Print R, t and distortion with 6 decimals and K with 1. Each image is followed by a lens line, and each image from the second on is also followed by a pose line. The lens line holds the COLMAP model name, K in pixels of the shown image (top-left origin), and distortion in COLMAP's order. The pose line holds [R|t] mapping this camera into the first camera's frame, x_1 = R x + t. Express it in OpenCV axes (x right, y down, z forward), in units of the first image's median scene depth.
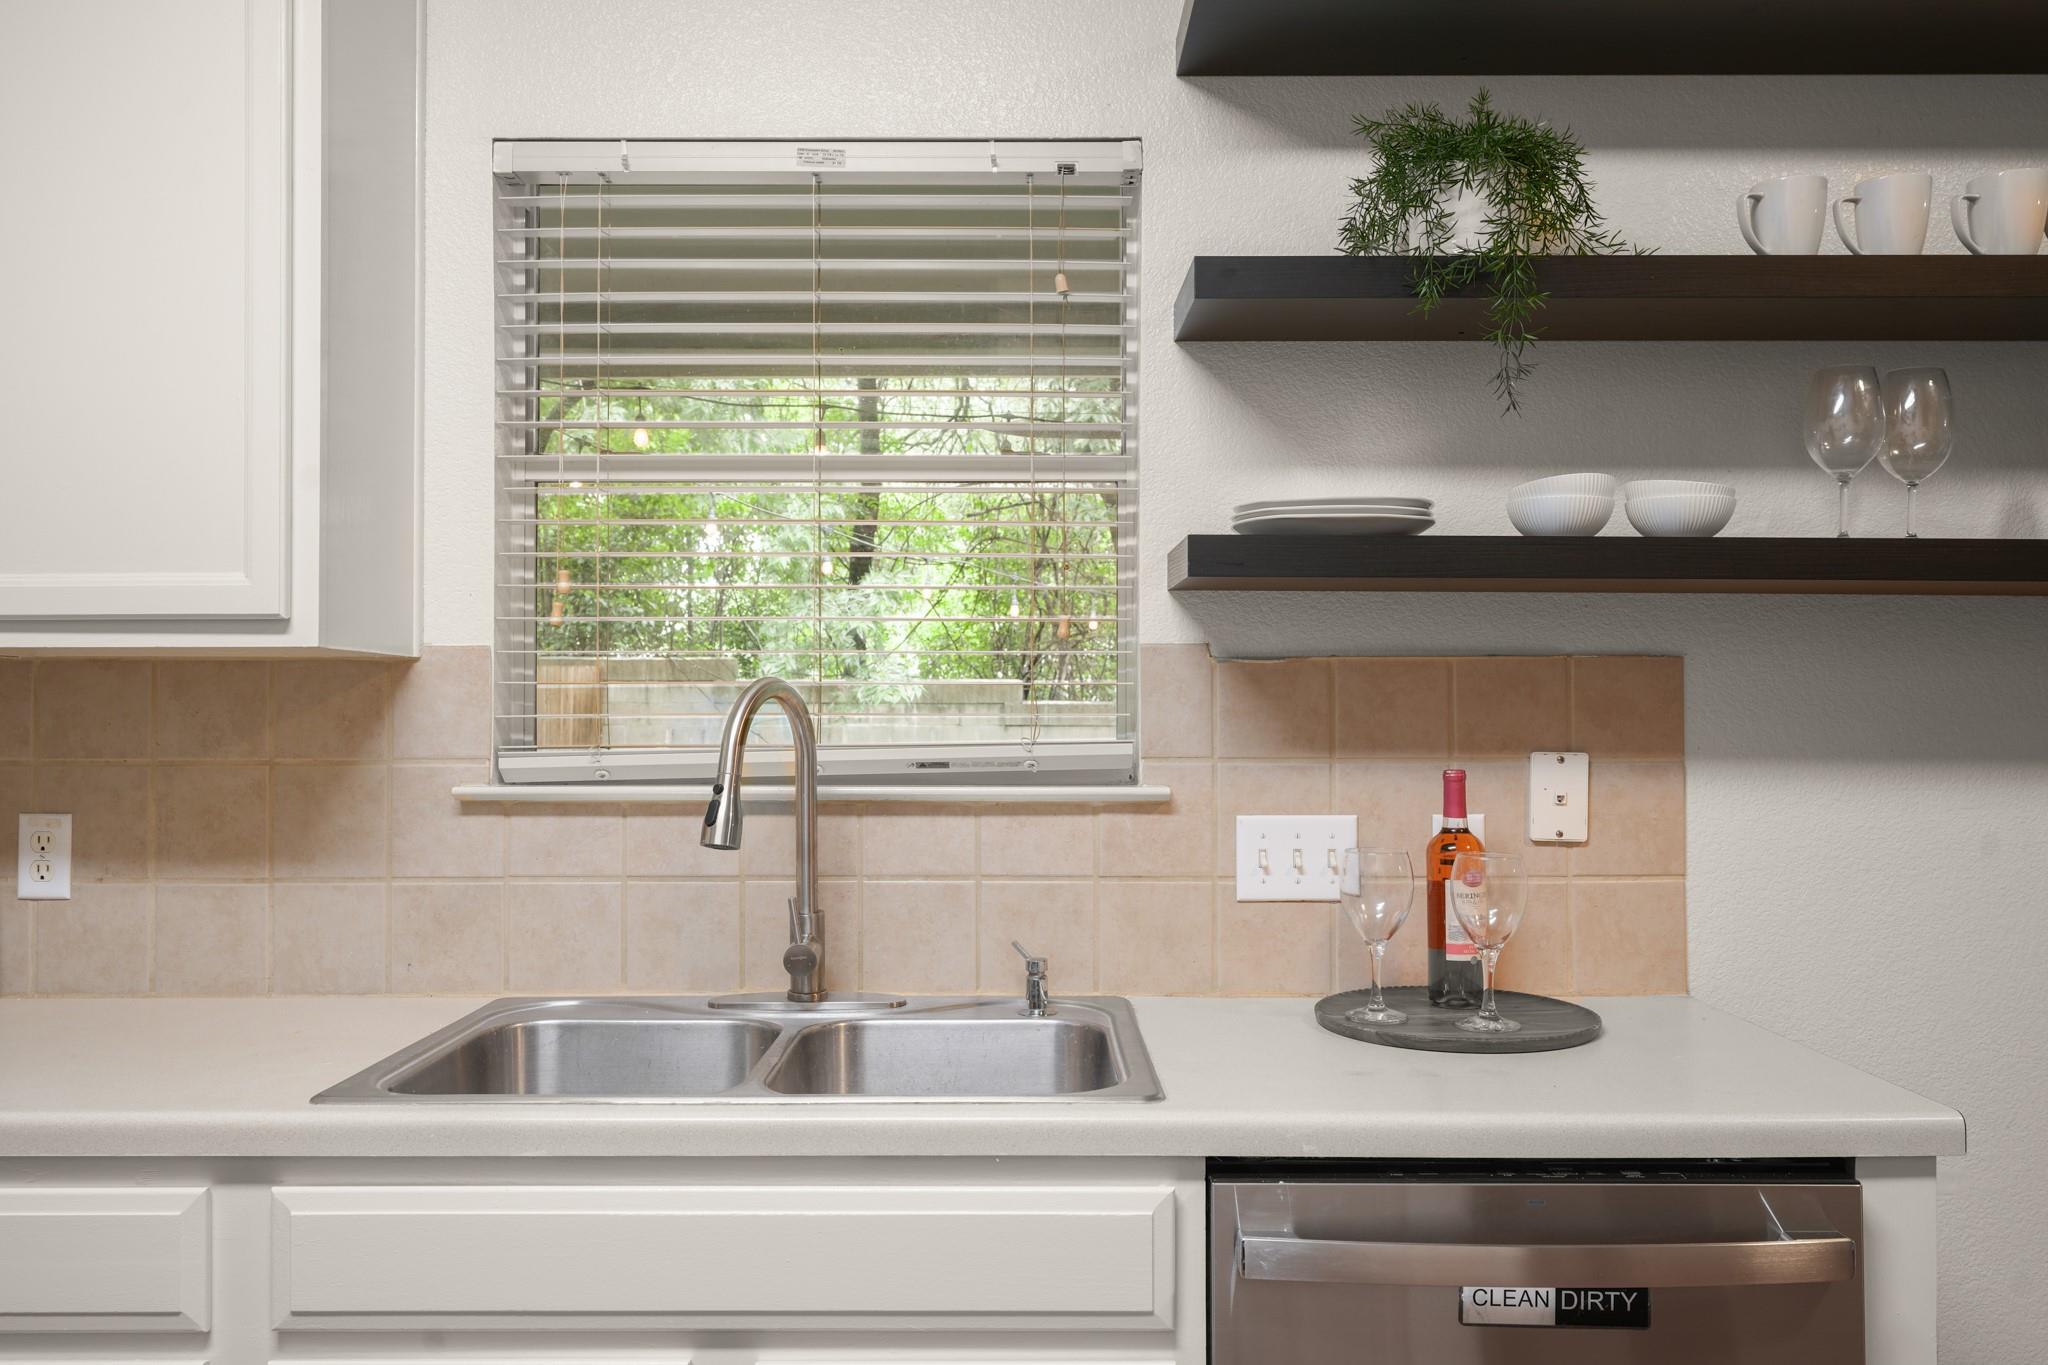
lens RADIAL K [[1550.6, 0, 1025.7], [0, 1550.6, 707.1], [0, 0, 1]] dist [0.002525, 0.002201]
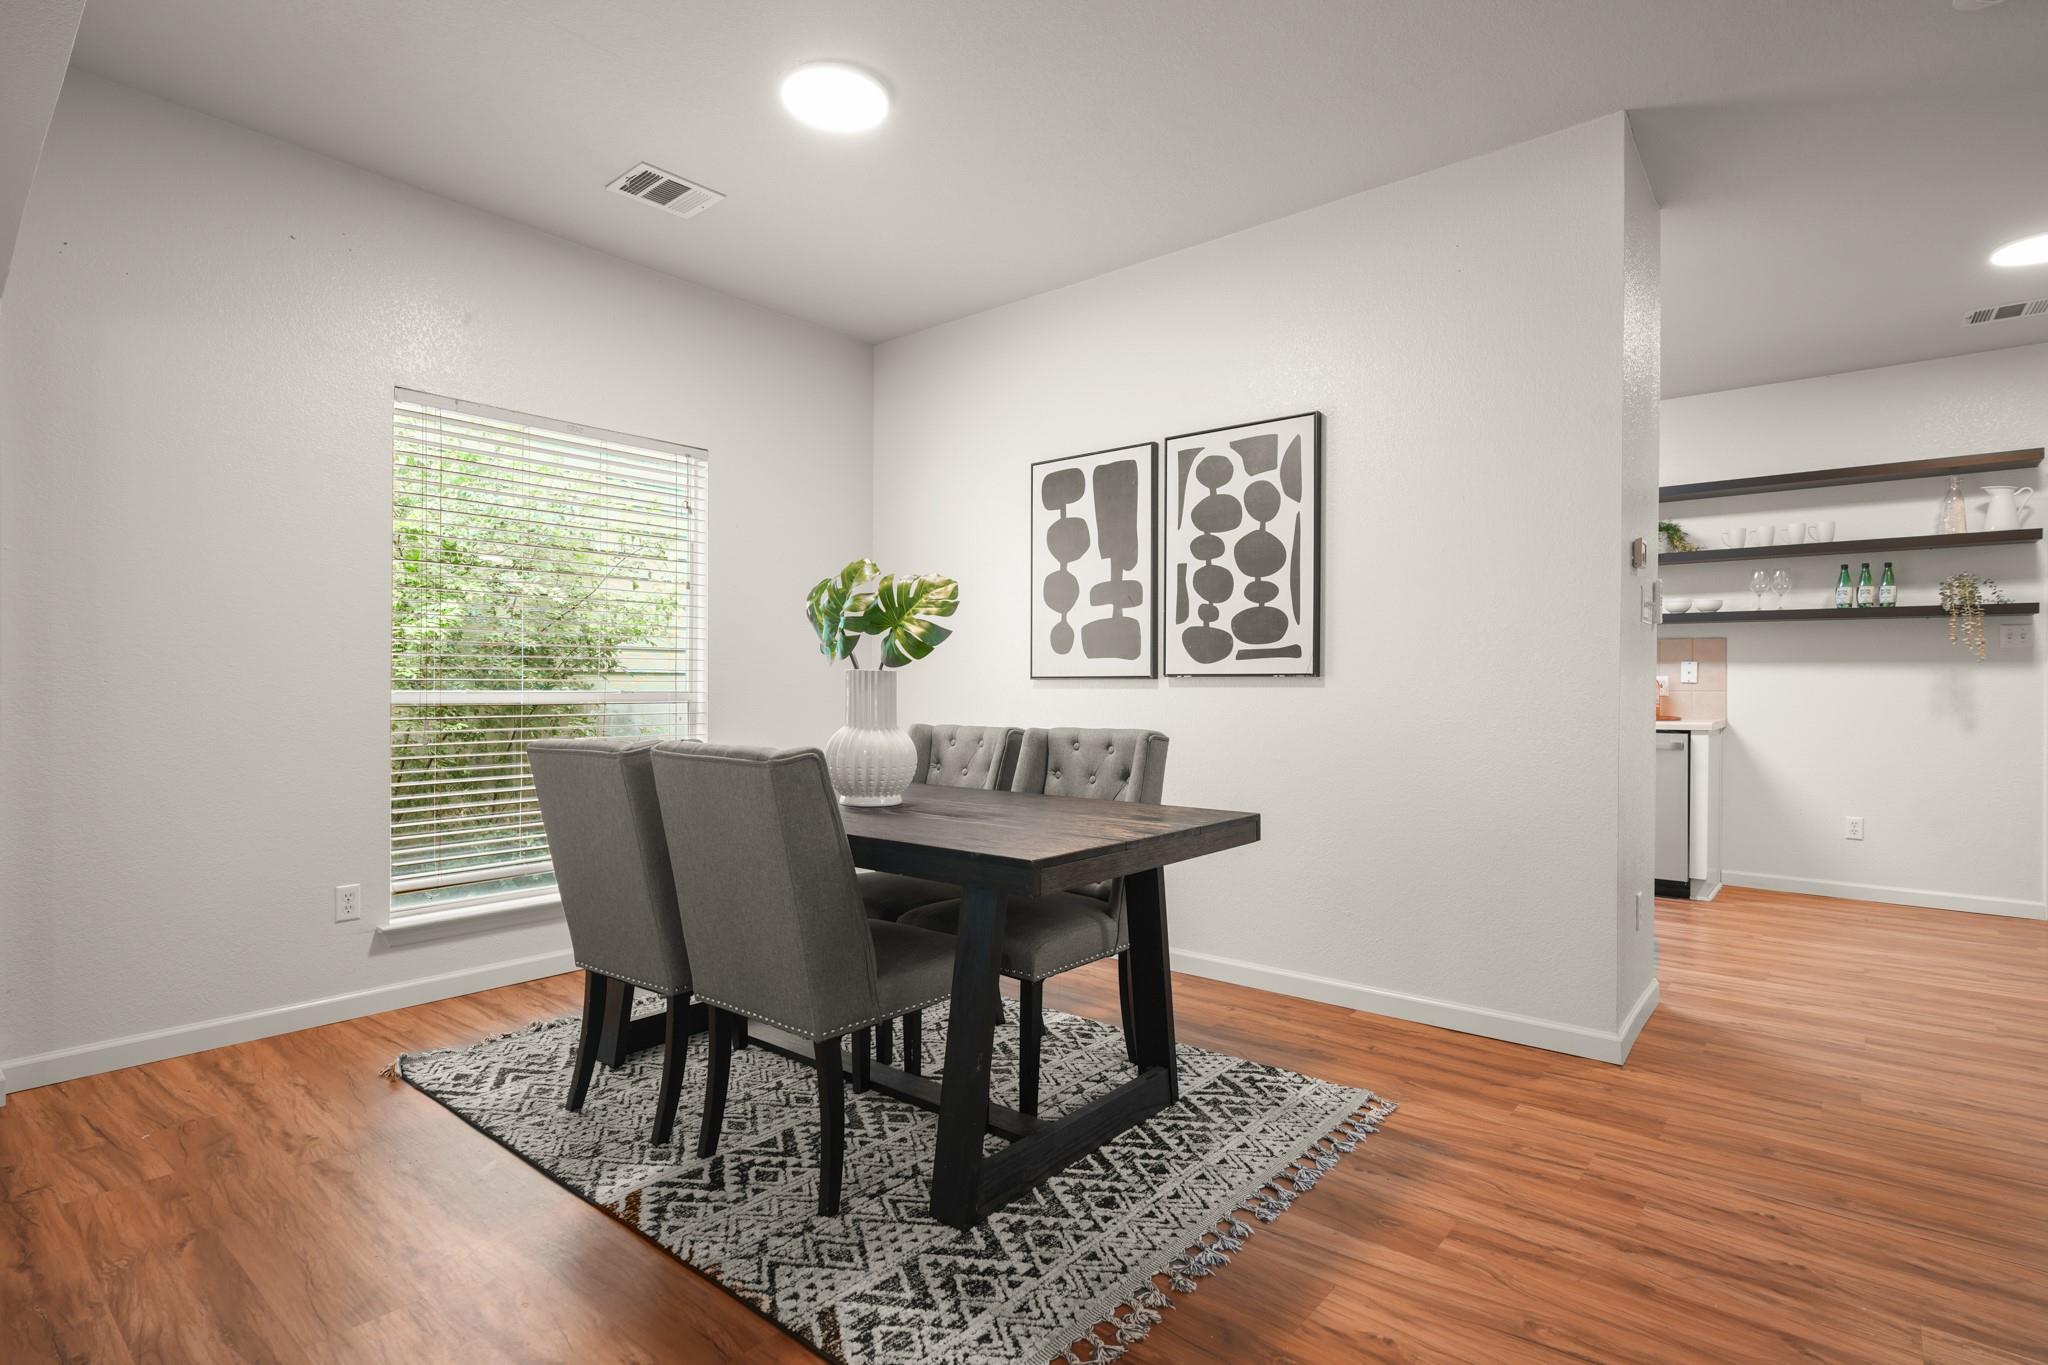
lens RADIAL K [[1016.3, 0, 1023.6], [0, 1016.3, 676.9], [0, 0, 1]] dist [-0.000707, 0.000925]
pose [[0.776392, -0.001998, -0.630247, 0.681351], [0.000544, 0.999997, -0.002500, 0.077521], [0.630250, 0.001598, 0.776391, -2.287312]]
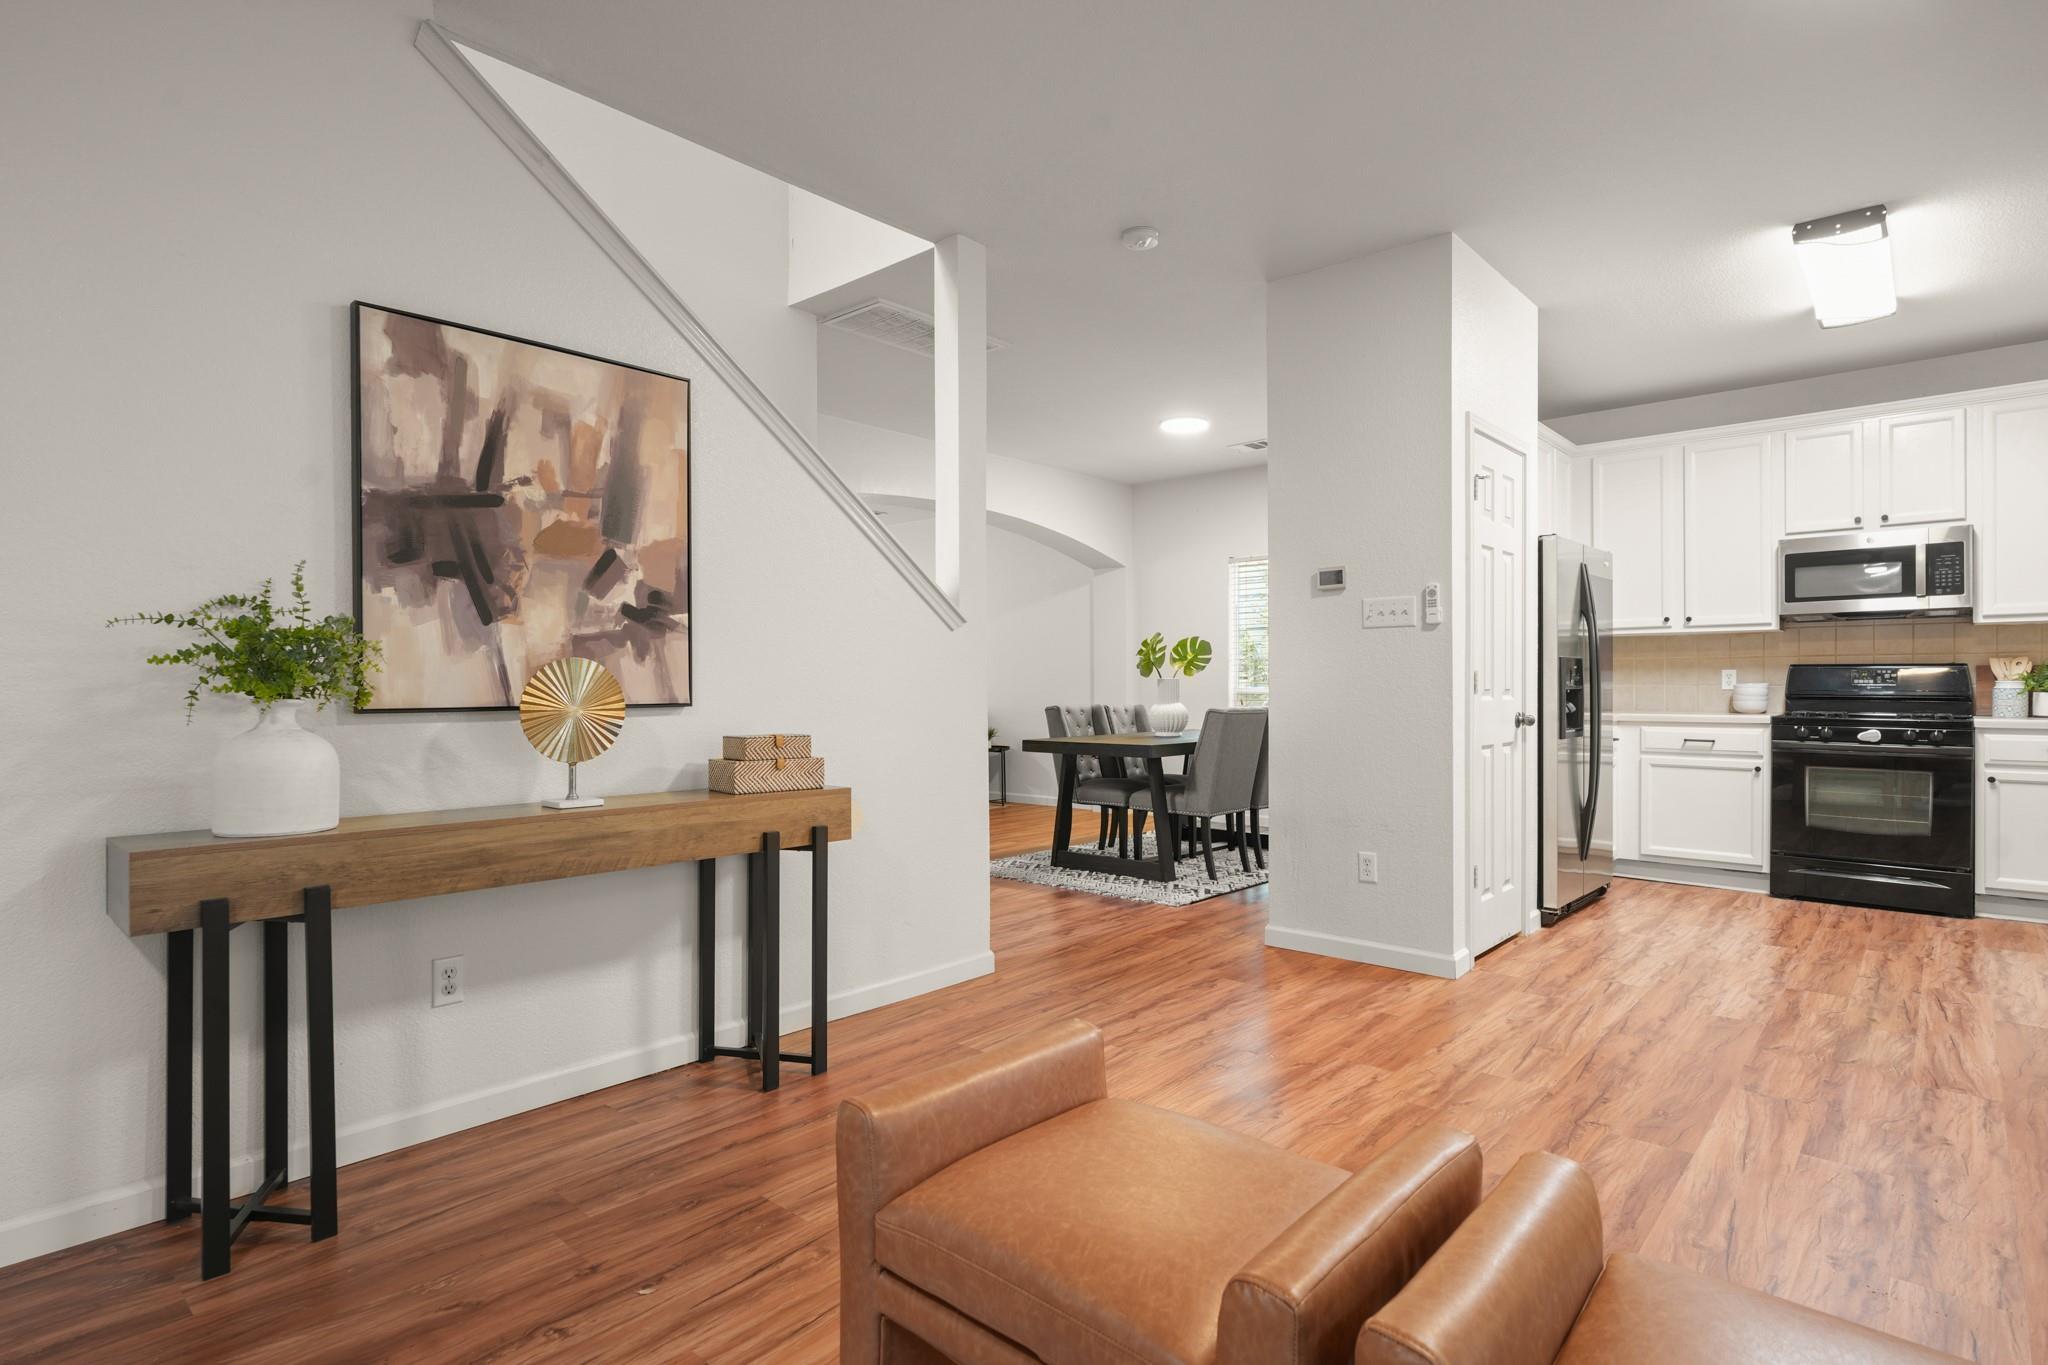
lens RADIAL K [[1042.1, 0, 1023.1], [0, 1042.1, 686.8], [0, 0, 1]] dist [-0.002660, 0.000511]
pose [[-0.662104, 0.005155, -0.749394, 2.322594], [0.011030, 0.999935, -0.002867, 0.094227], [0.749331, -0.010164, -0.662118, 0.339526]]
